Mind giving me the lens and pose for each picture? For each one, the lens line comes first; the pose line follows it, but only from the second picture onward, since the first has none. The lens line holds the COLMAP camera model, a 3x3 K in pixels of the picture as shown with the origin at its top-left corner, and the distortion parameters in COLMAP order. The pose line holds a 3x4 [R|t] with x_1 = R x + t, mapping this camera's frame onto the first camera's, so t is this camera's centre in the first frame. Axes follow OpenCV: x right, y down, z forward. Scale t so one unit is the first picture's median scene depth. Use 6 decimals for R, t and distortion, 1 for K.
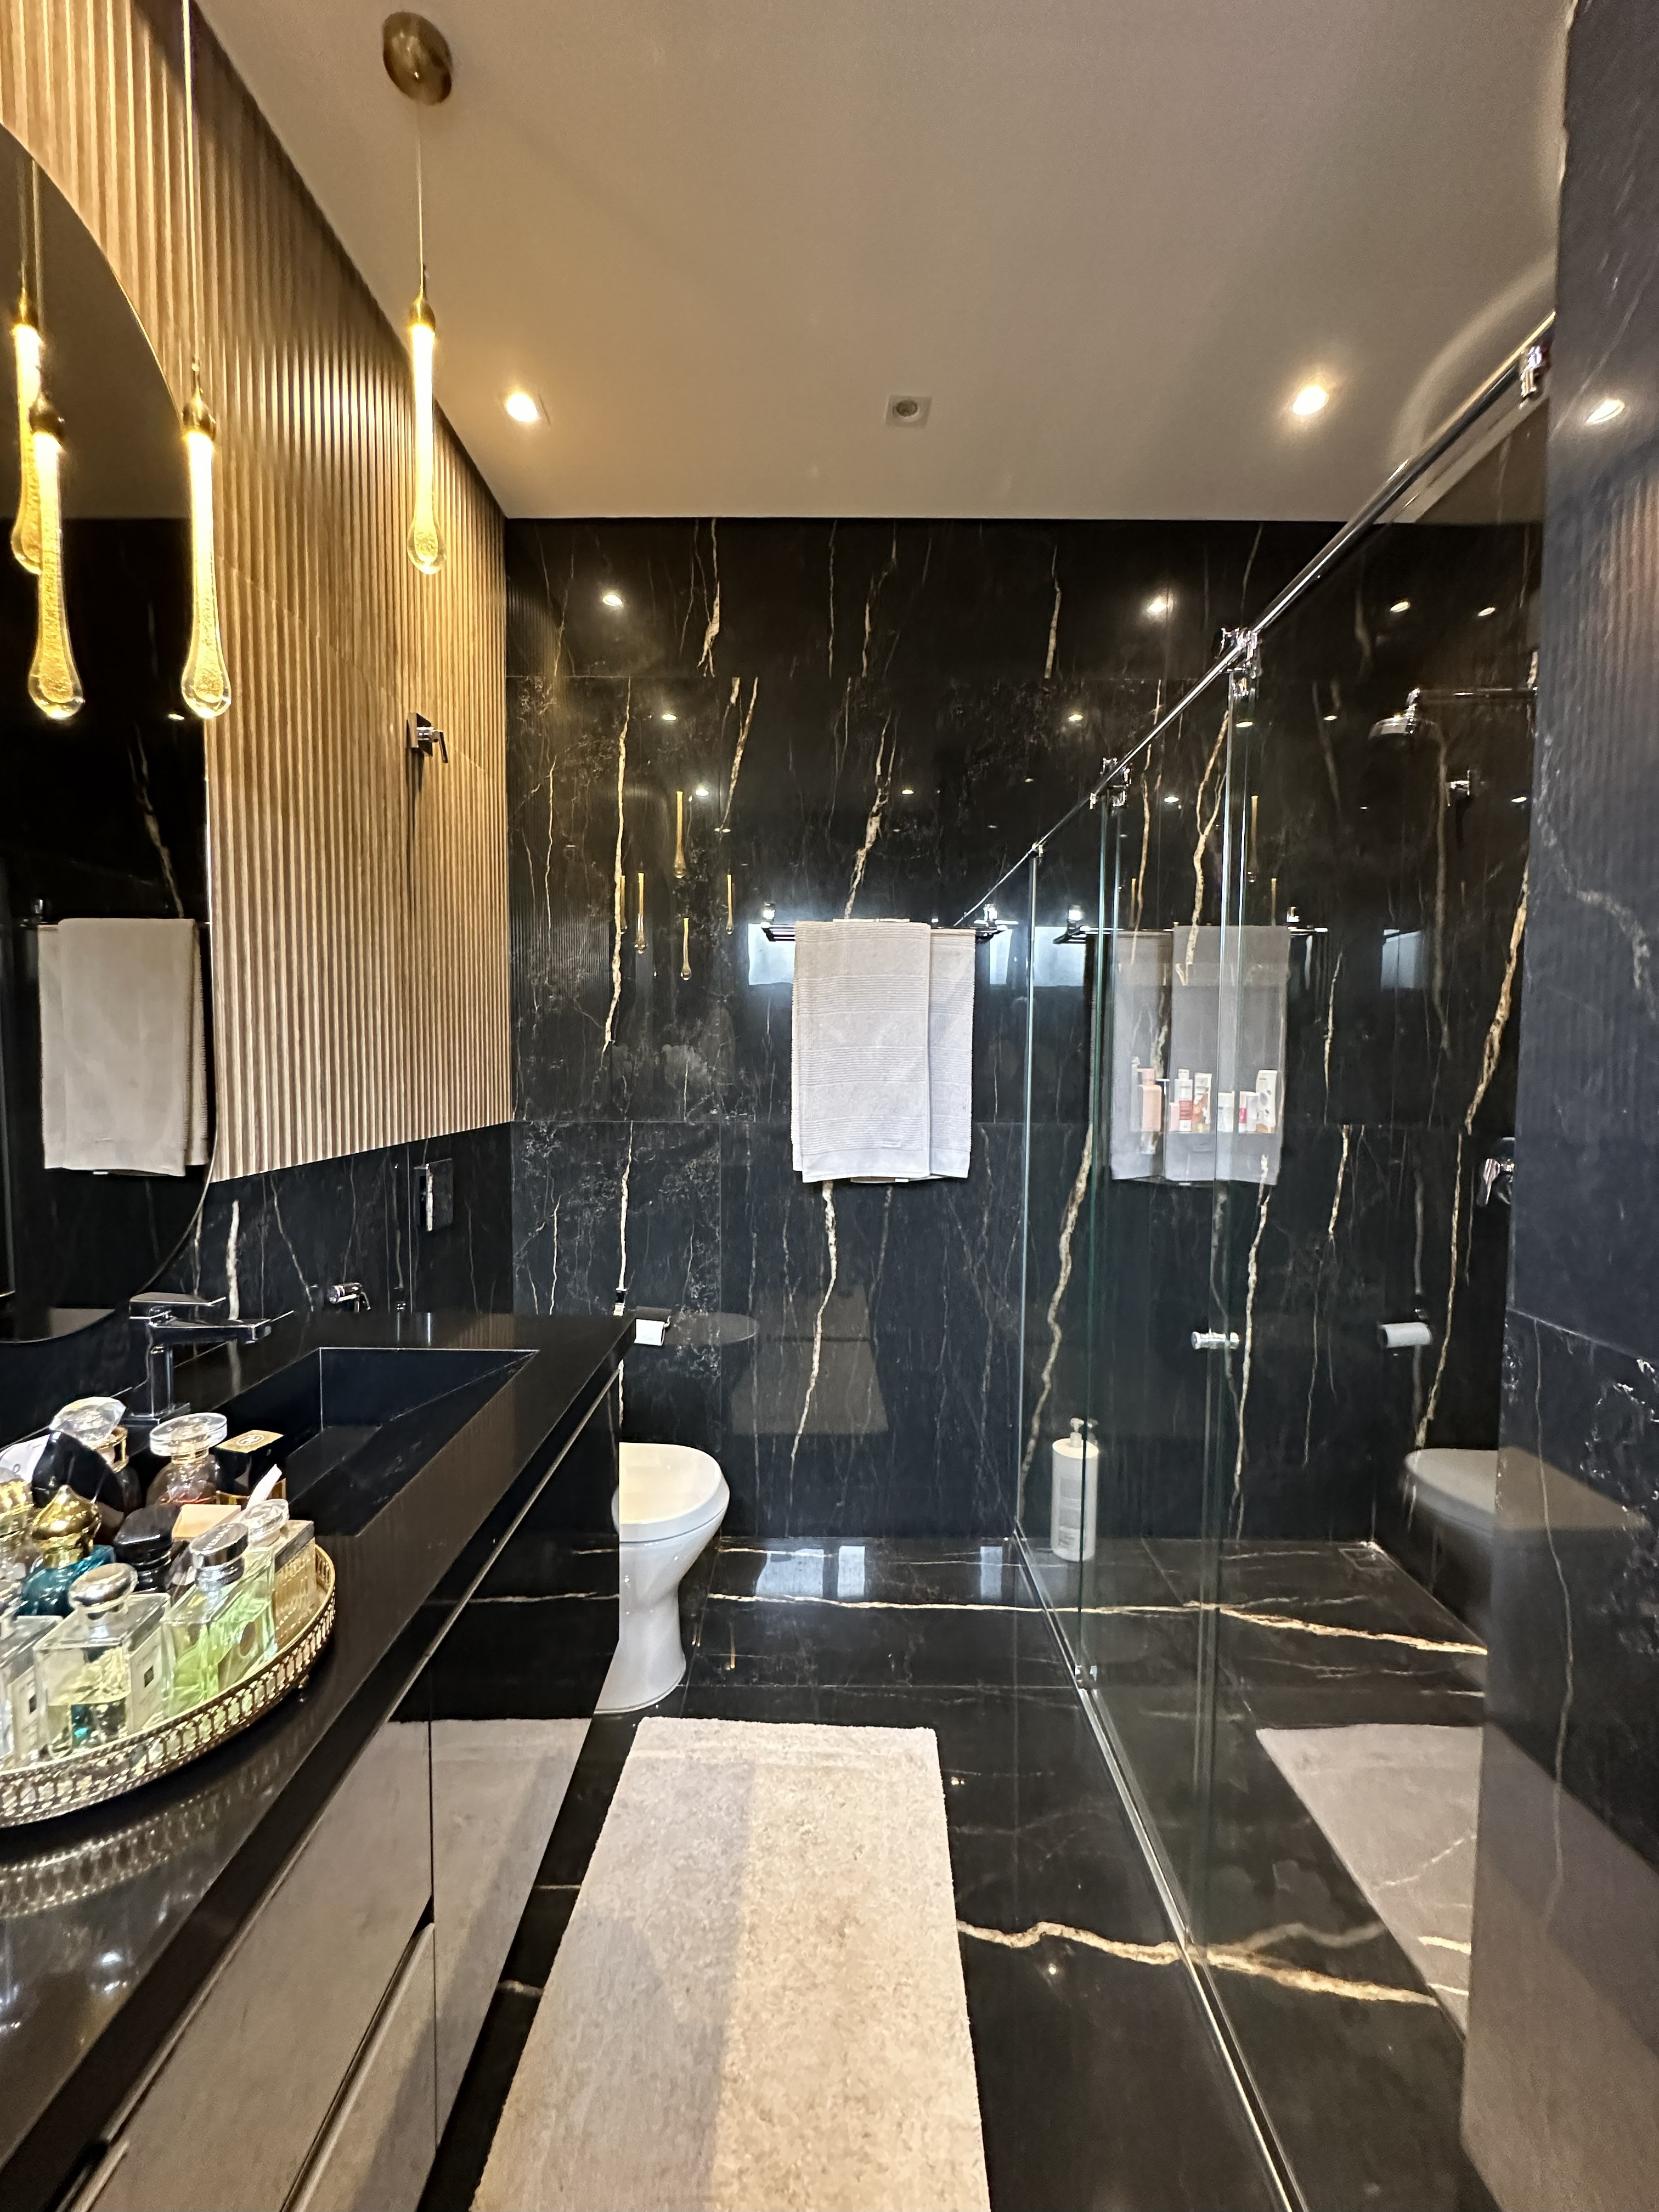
lens RADIAL K [[889.7, 0, 829.5], [0, 889.7, 1106.0], [0, 0, 1]] dist [-0.005034, 0.000906]
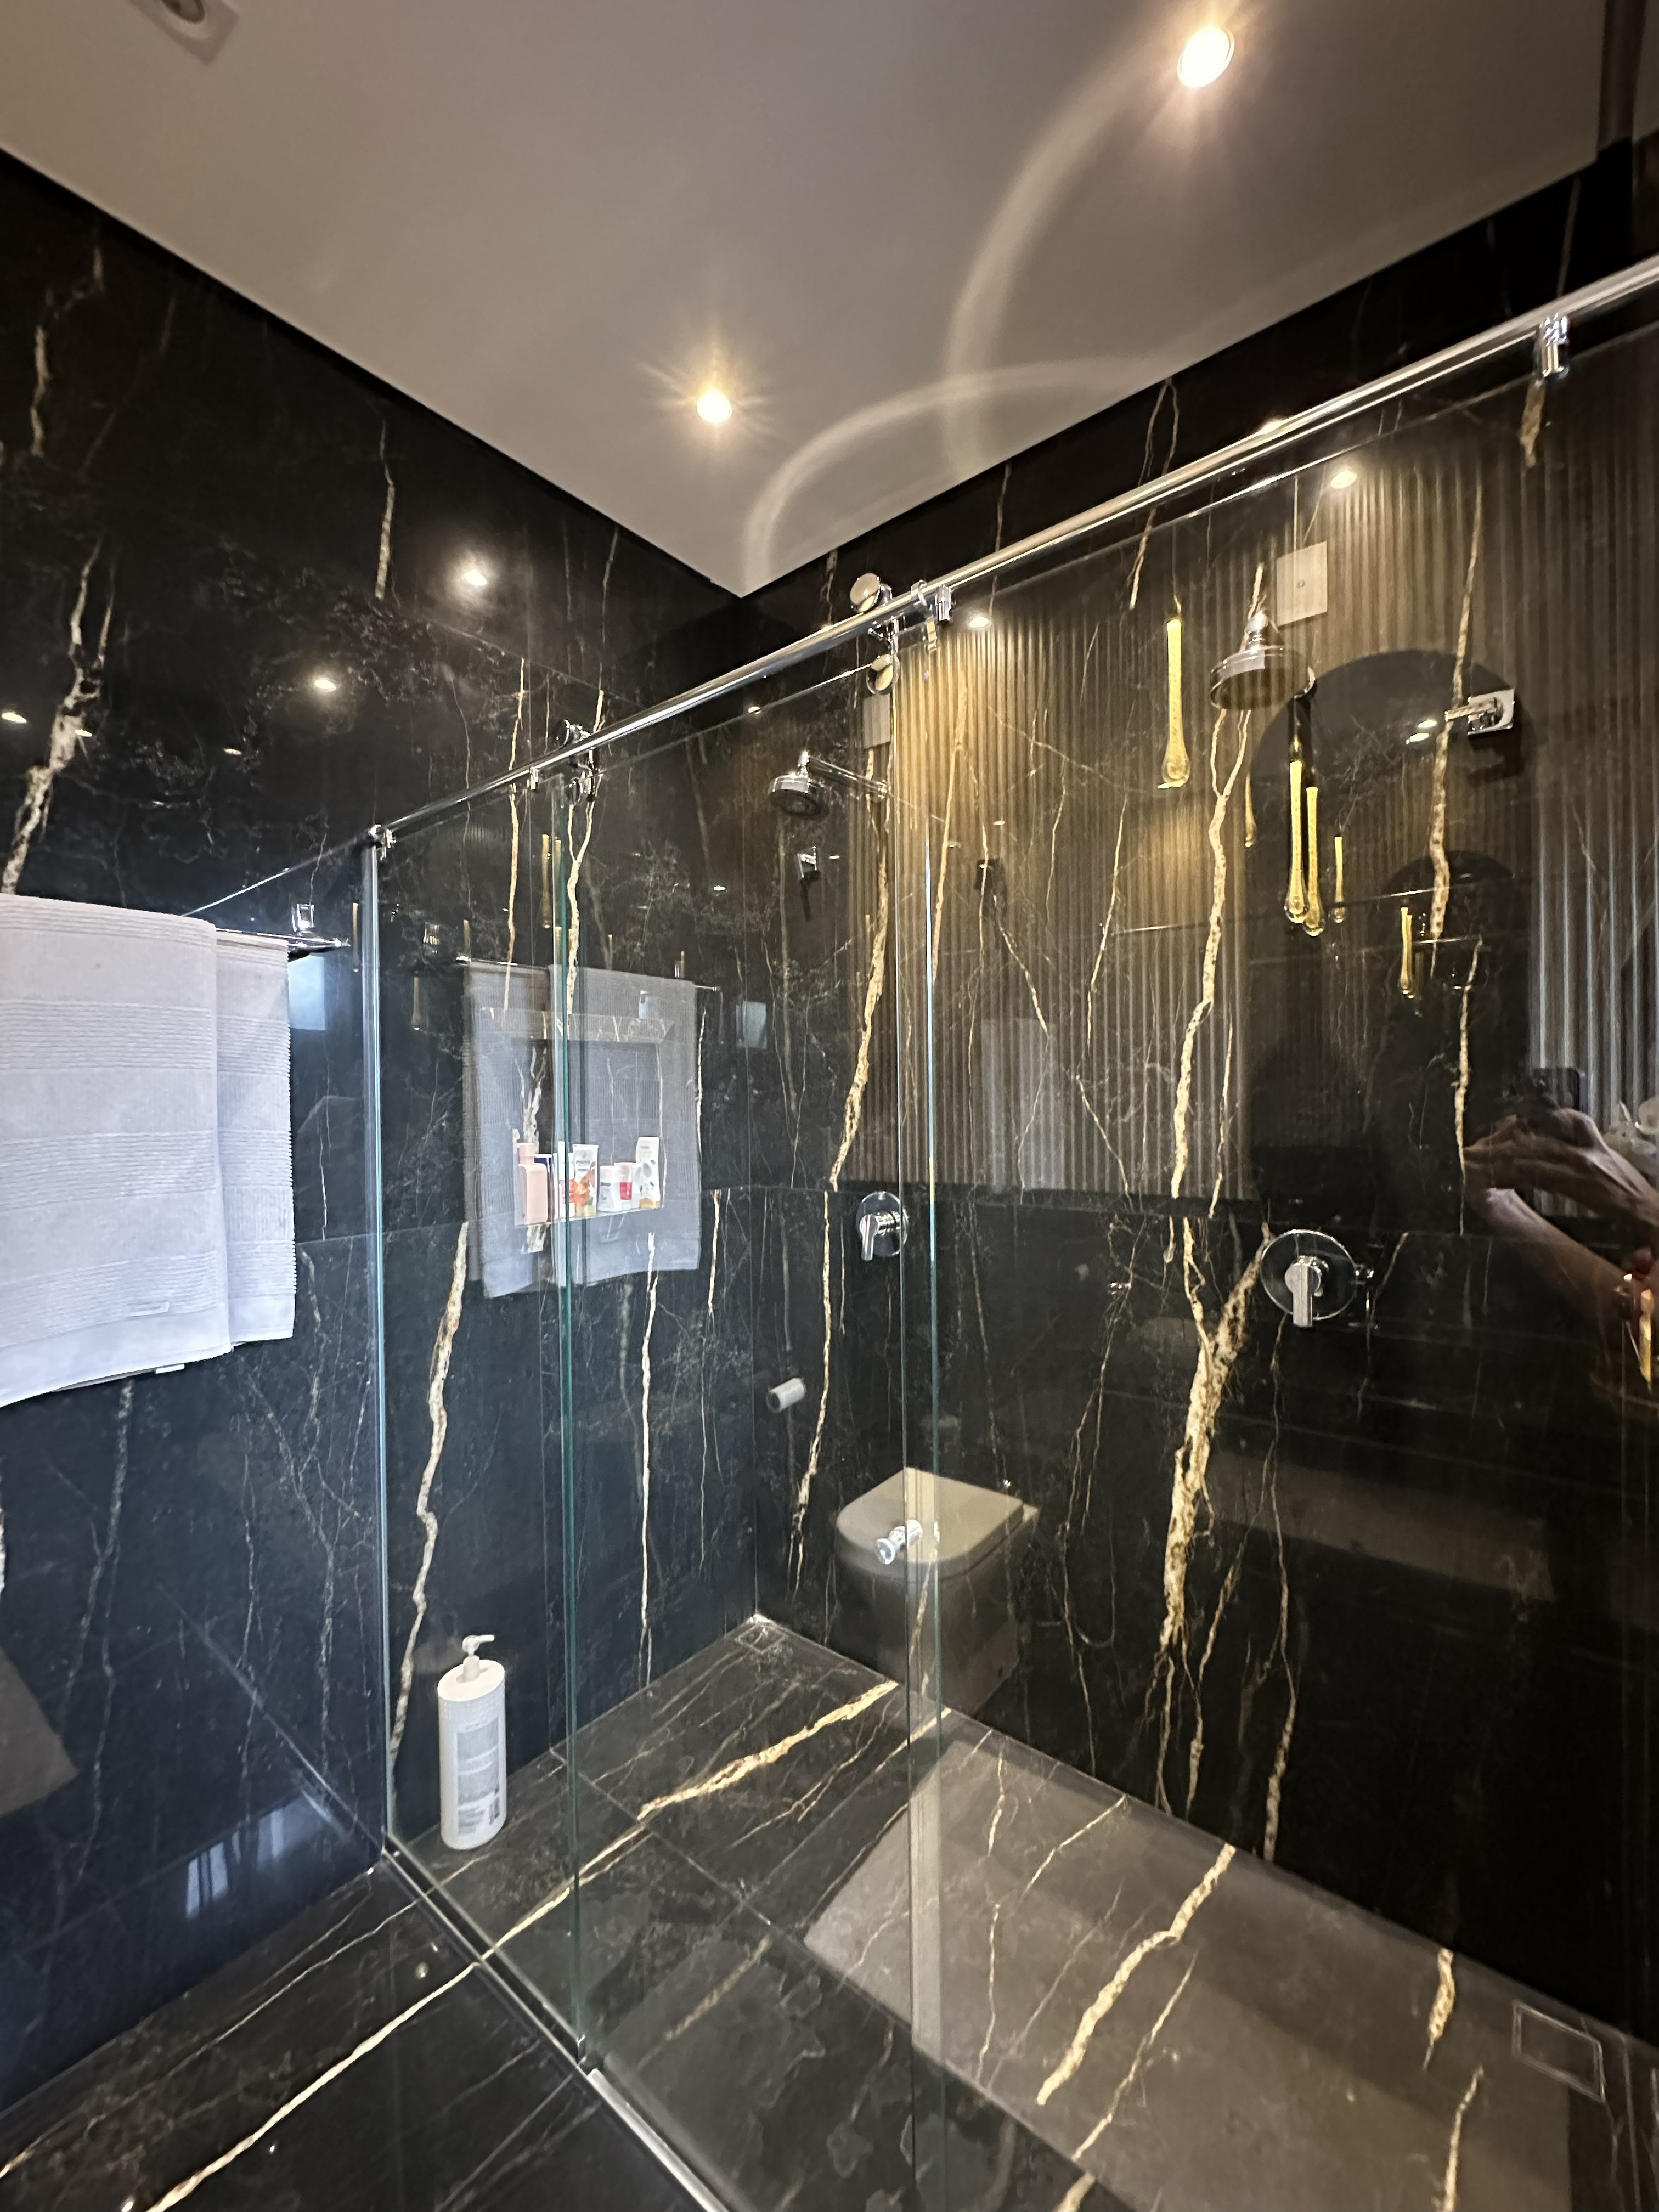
lens RADIAL K [[889.7, 0, 829.5], [0, 889.7, 1106.0], [0, 0, 1]] dist [-0.005034, 0.000906]
pose [[0.628511, -0.024590, 0.777412, -0.086695], [0.063476, 0.997788, -0.019757, -0.043422], [-0.775207, 0.061765, 0.628681, 0.304984]]
